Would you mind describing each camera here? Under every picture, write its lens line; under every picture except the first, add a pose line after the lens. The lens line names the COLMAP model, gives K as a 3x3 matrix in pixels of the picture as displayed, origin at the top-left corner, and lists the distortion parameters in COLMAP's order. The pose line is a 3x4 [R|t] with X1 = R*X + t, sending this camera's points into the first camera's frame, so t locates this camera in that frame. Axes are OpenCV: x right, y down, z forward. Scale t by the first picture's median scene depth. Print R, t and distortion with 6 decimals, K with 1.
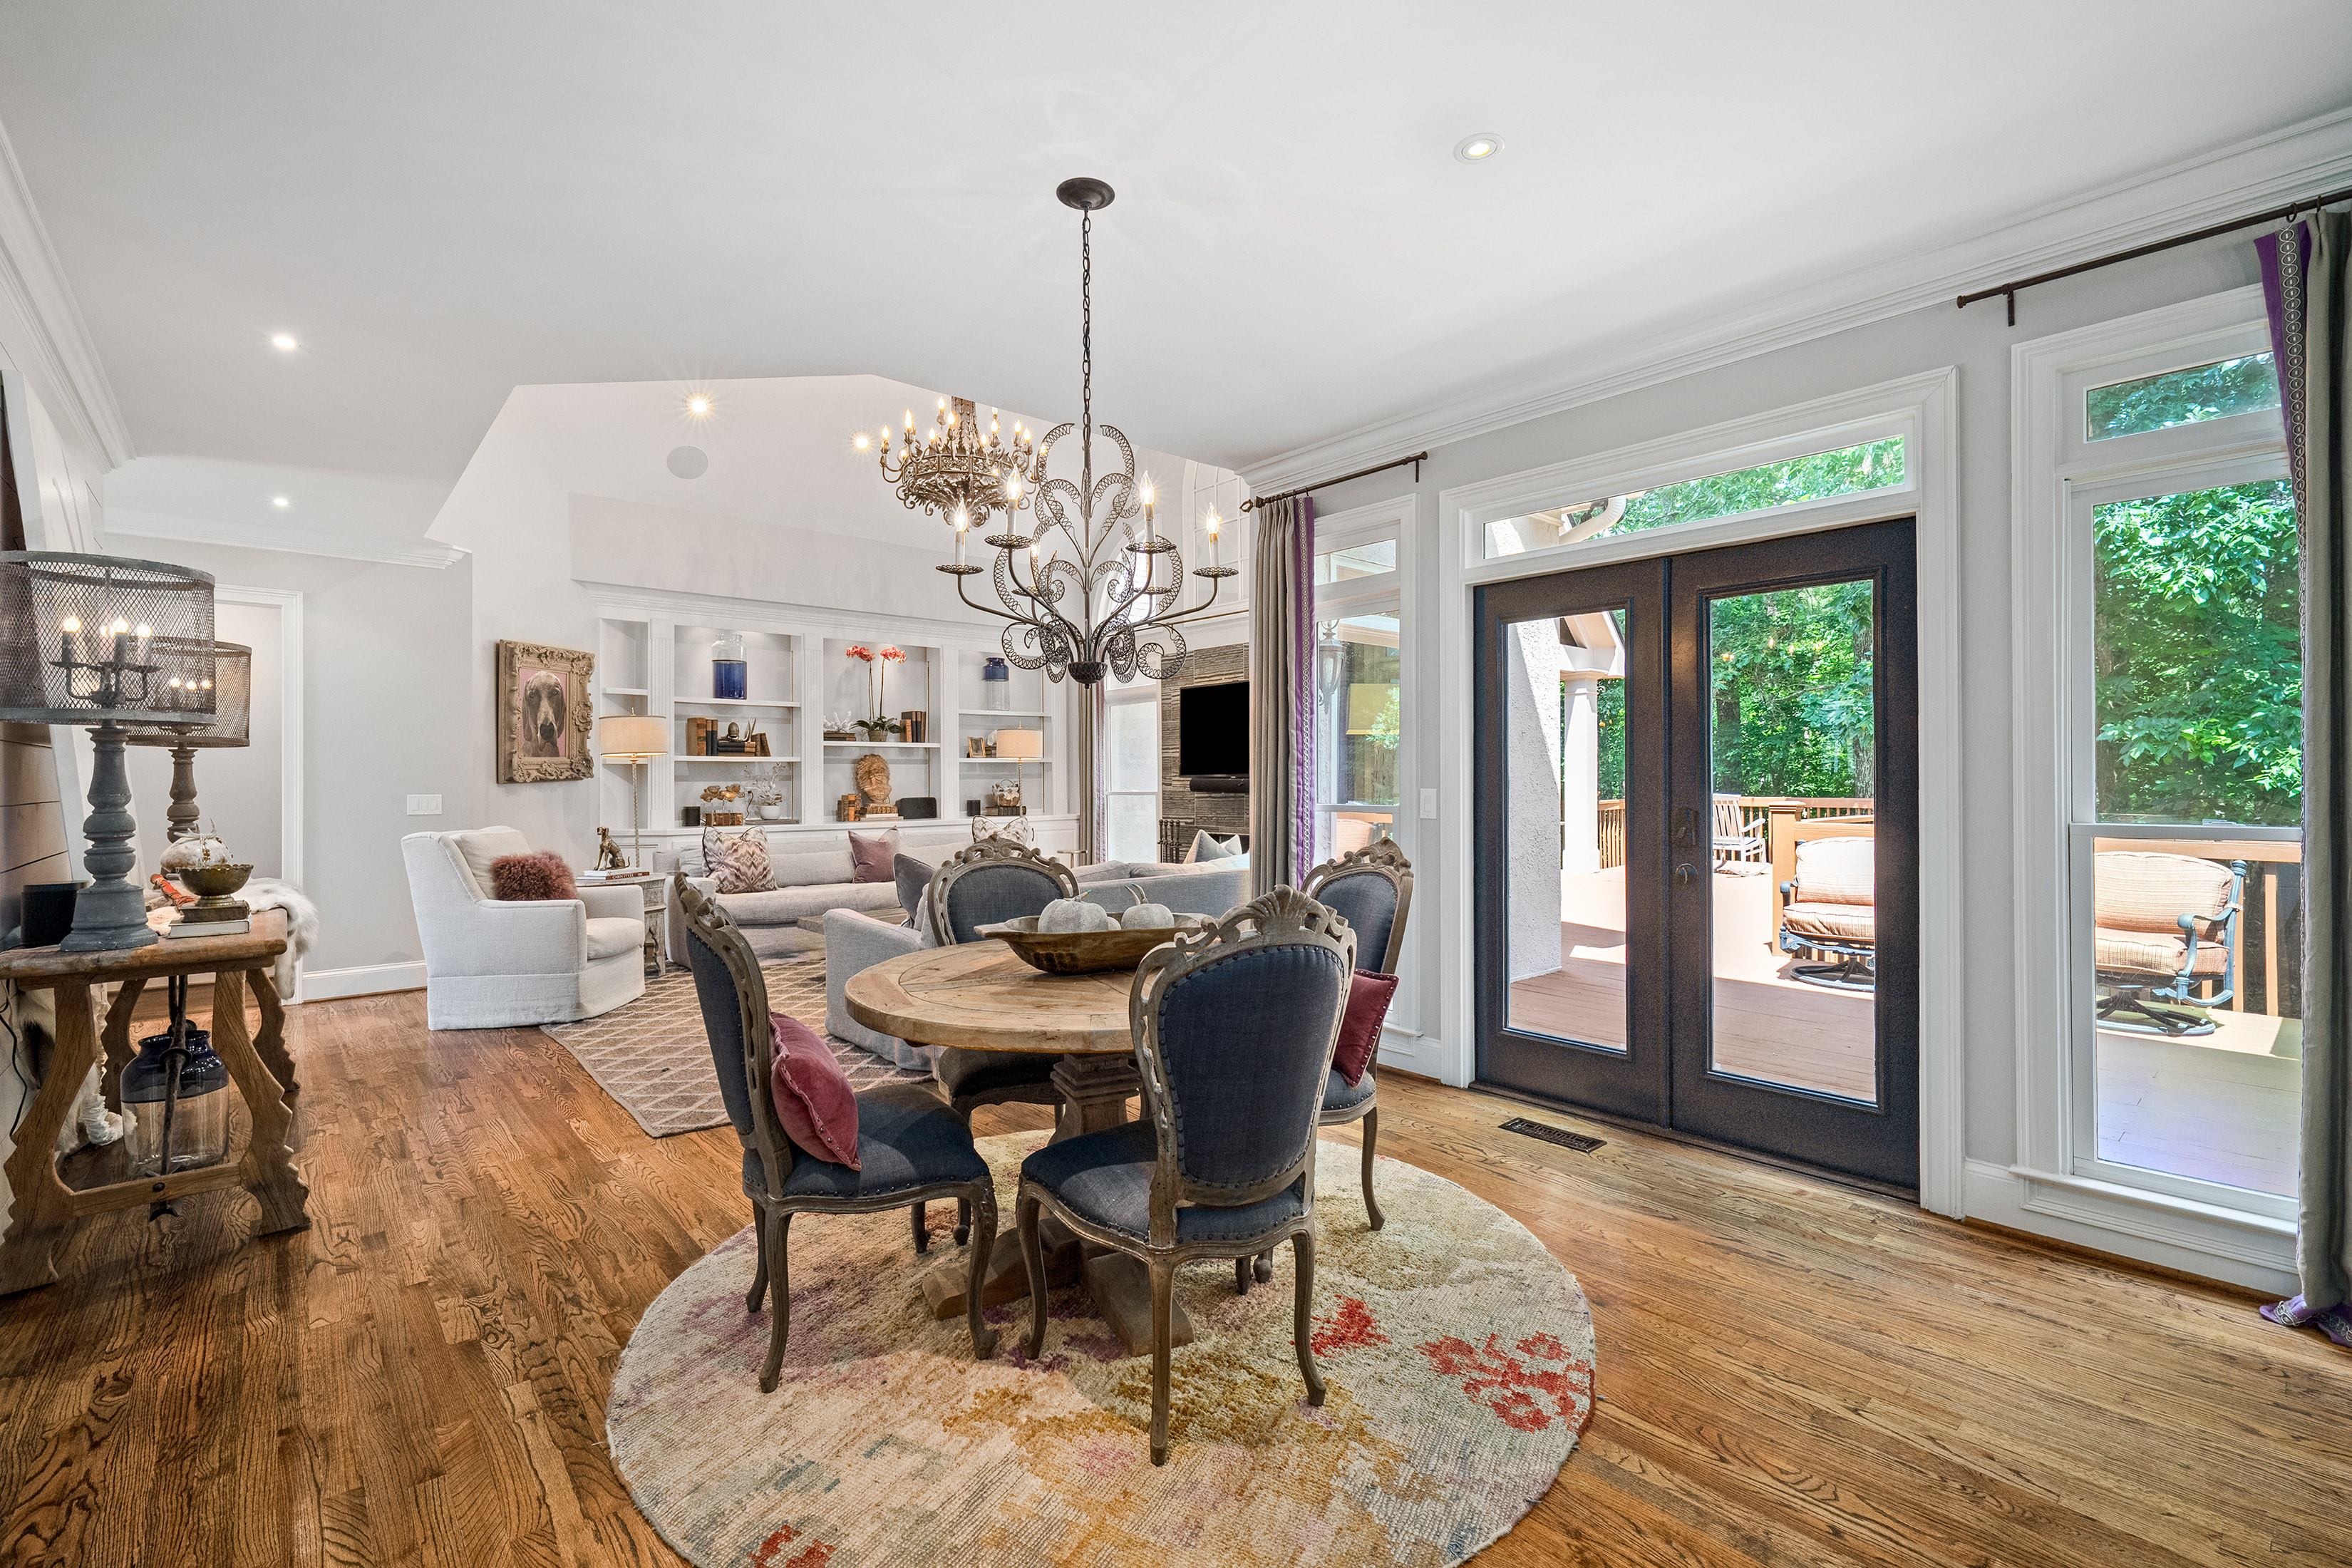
lens RADIAL K [[1009.4, 0, 1192.3], [0, 1009.4, 781.9], [0, 0, 1]] dist [-0.002701, -0.000413]
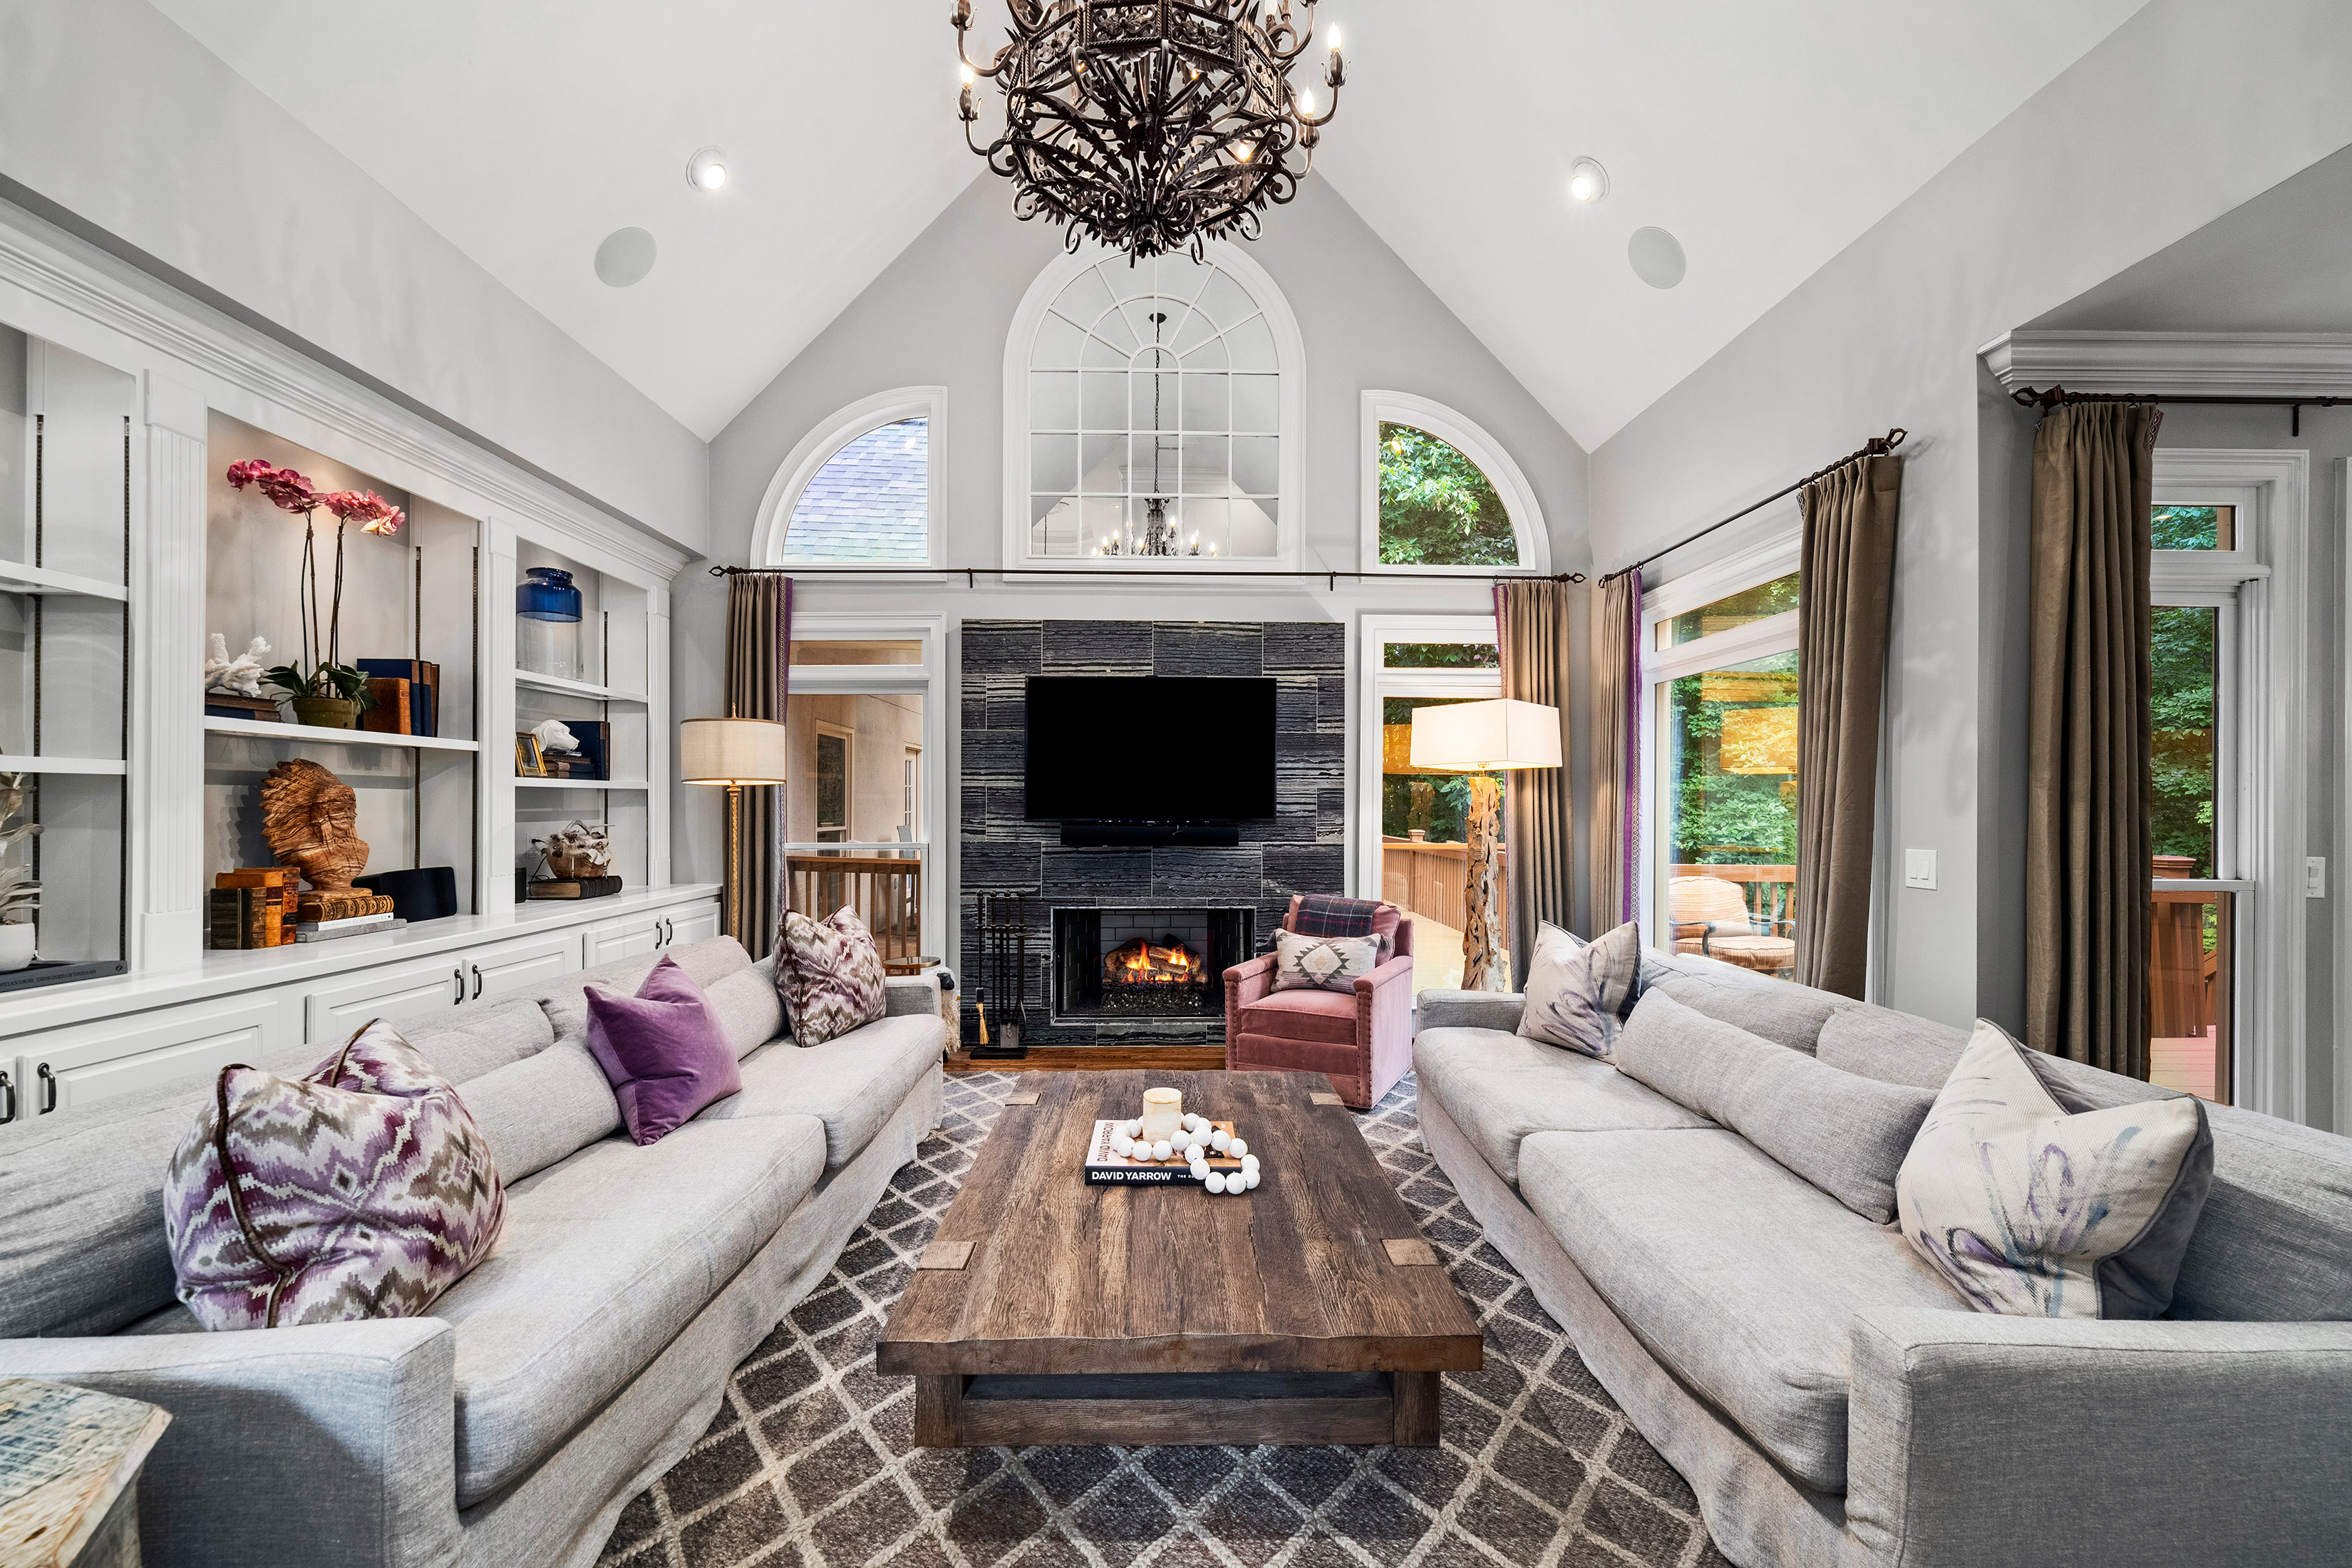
lens RADIAL K [[942.0, 0, 1179.5], [0, 942.0, 809.1], [0, 0, 1]] dist [-0.000340, -0.000561]
pose [[0.655884, 0.006875, 0.754831, -0.431582], [-0.005252, 0.999976, -0.004545, -0.010766], [-0.754844, -0.000984, 0.655904, 0.614950]]
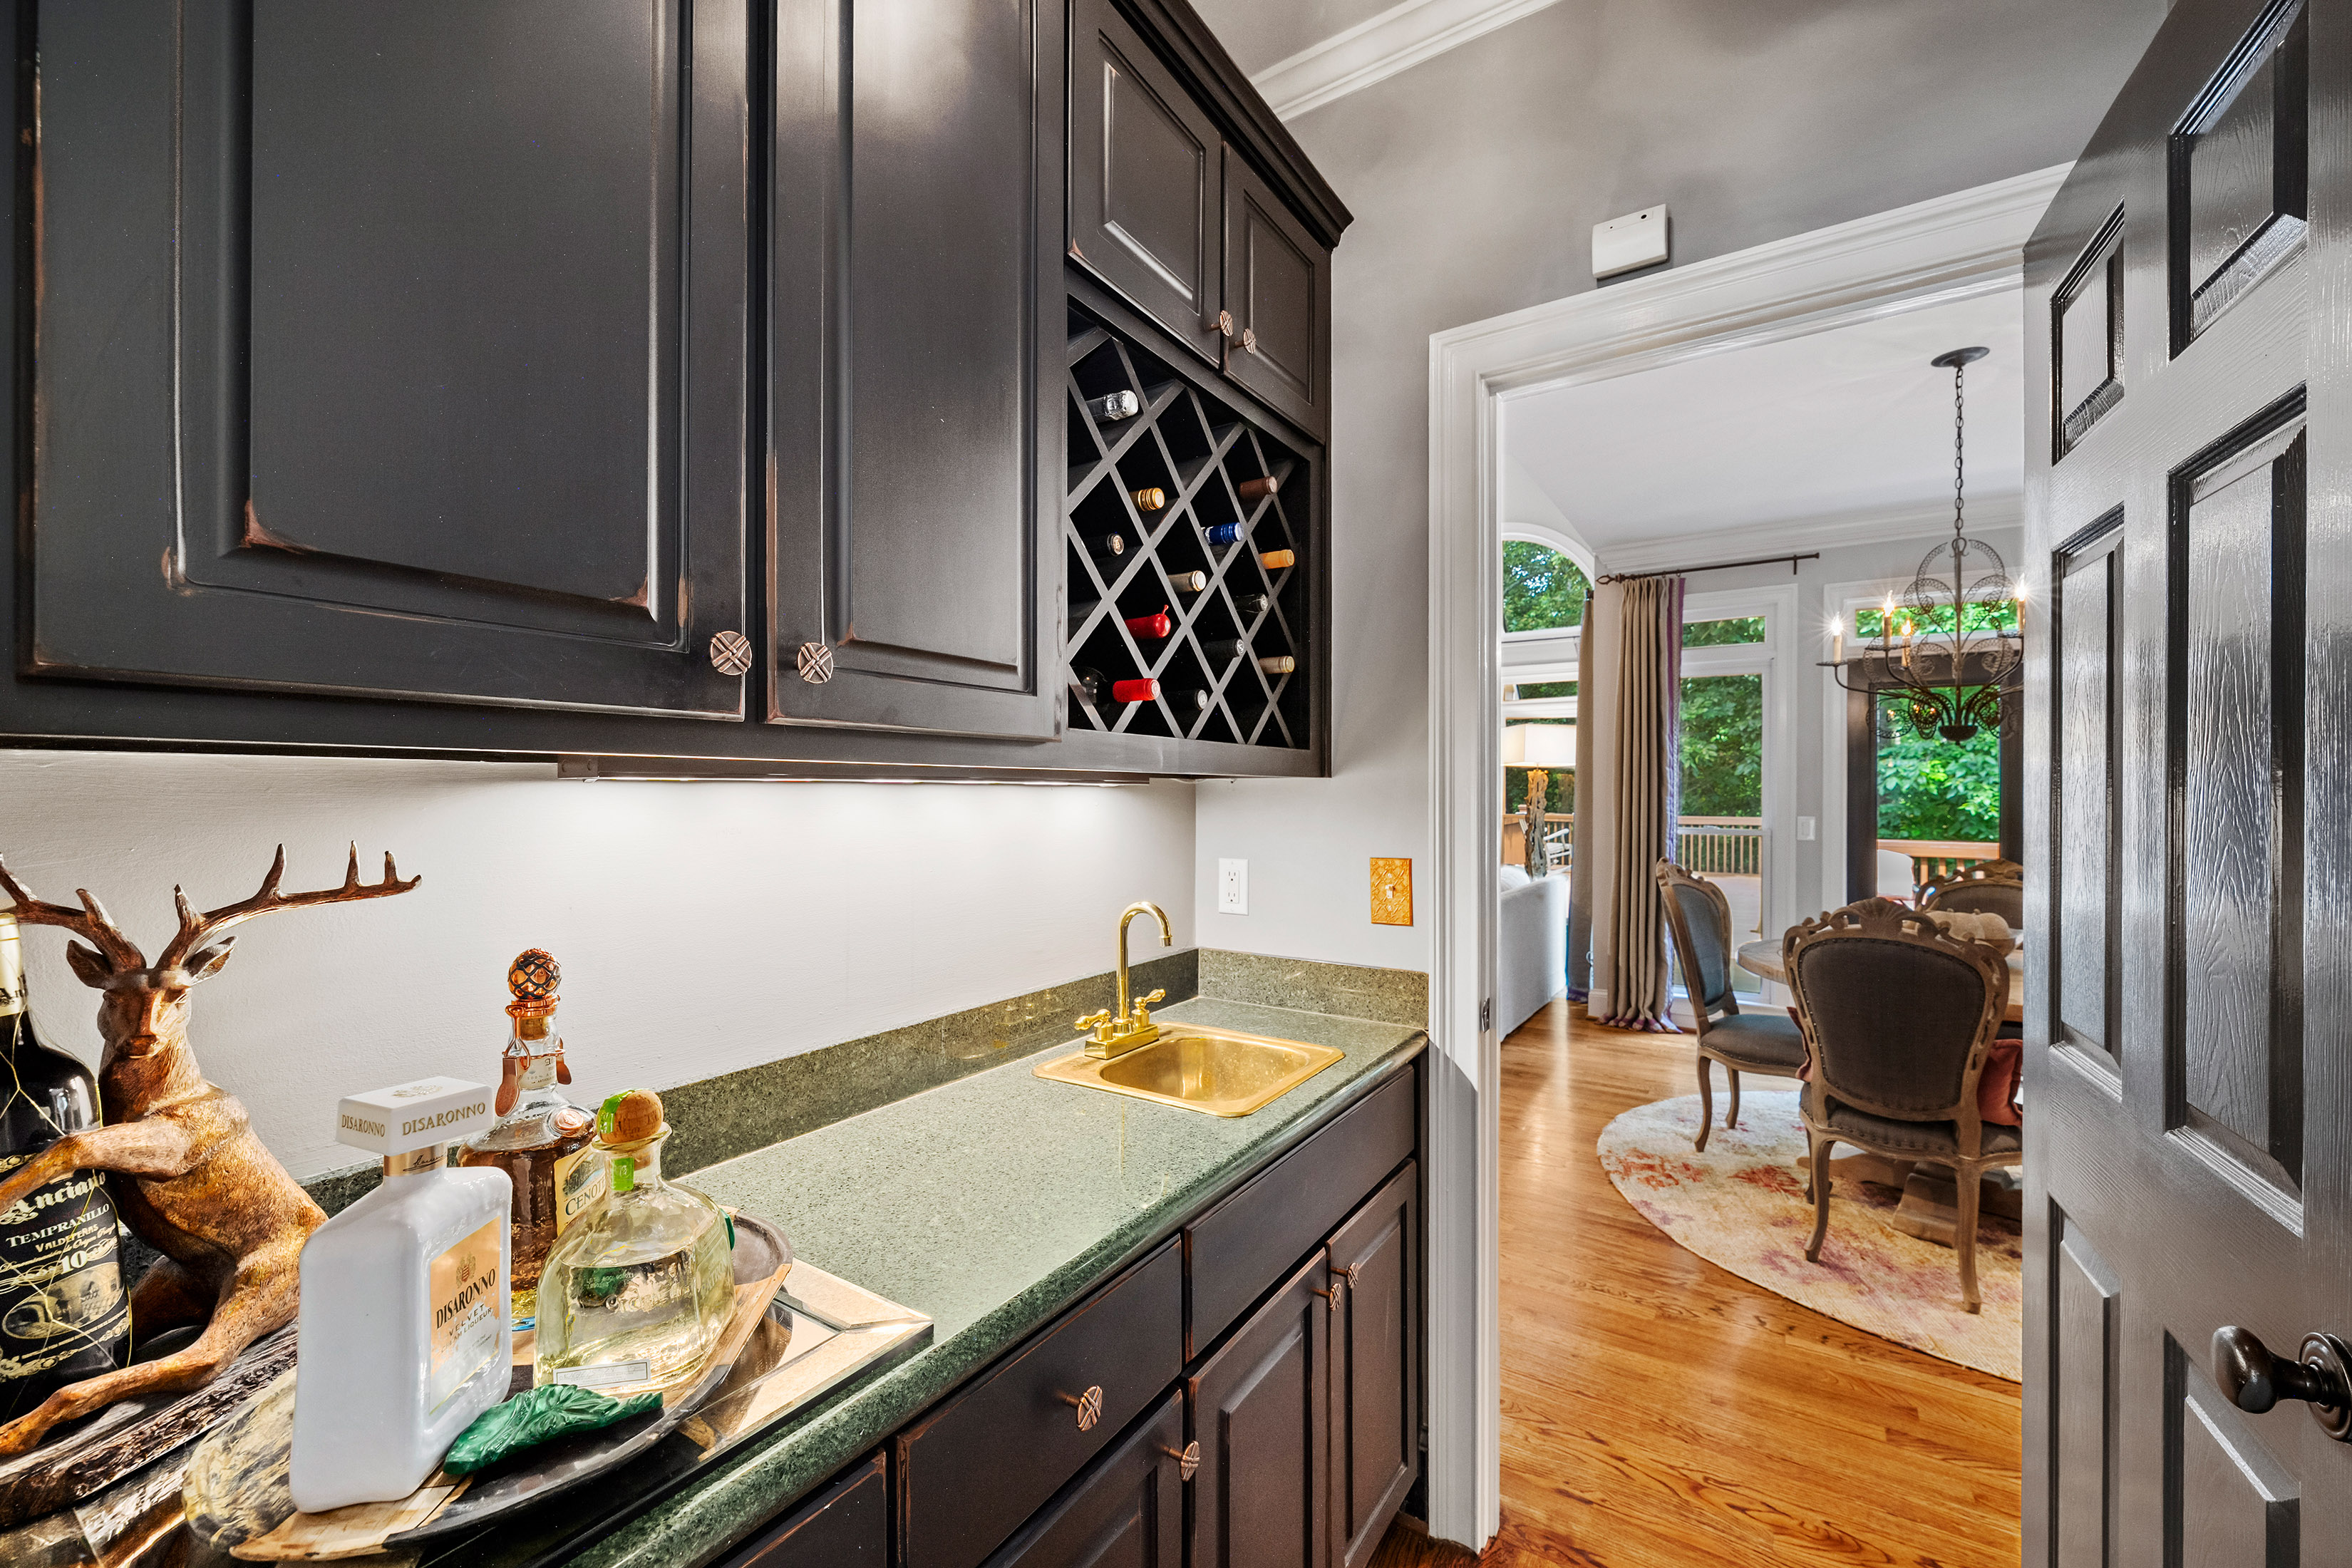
lens RADIAL K [[942.0, 0, 1175.9], [0, 942.0, 778.6], [0, 0, 1]] dist [-0.000340, -0.000561]
pose [[0.967398, 0.014218, 0.252861, -0.435672], [-0.009240, 0.999740, -0.020865, -0.004763], [-0.253091, 0.017848, 0.967278, 0.029236]]
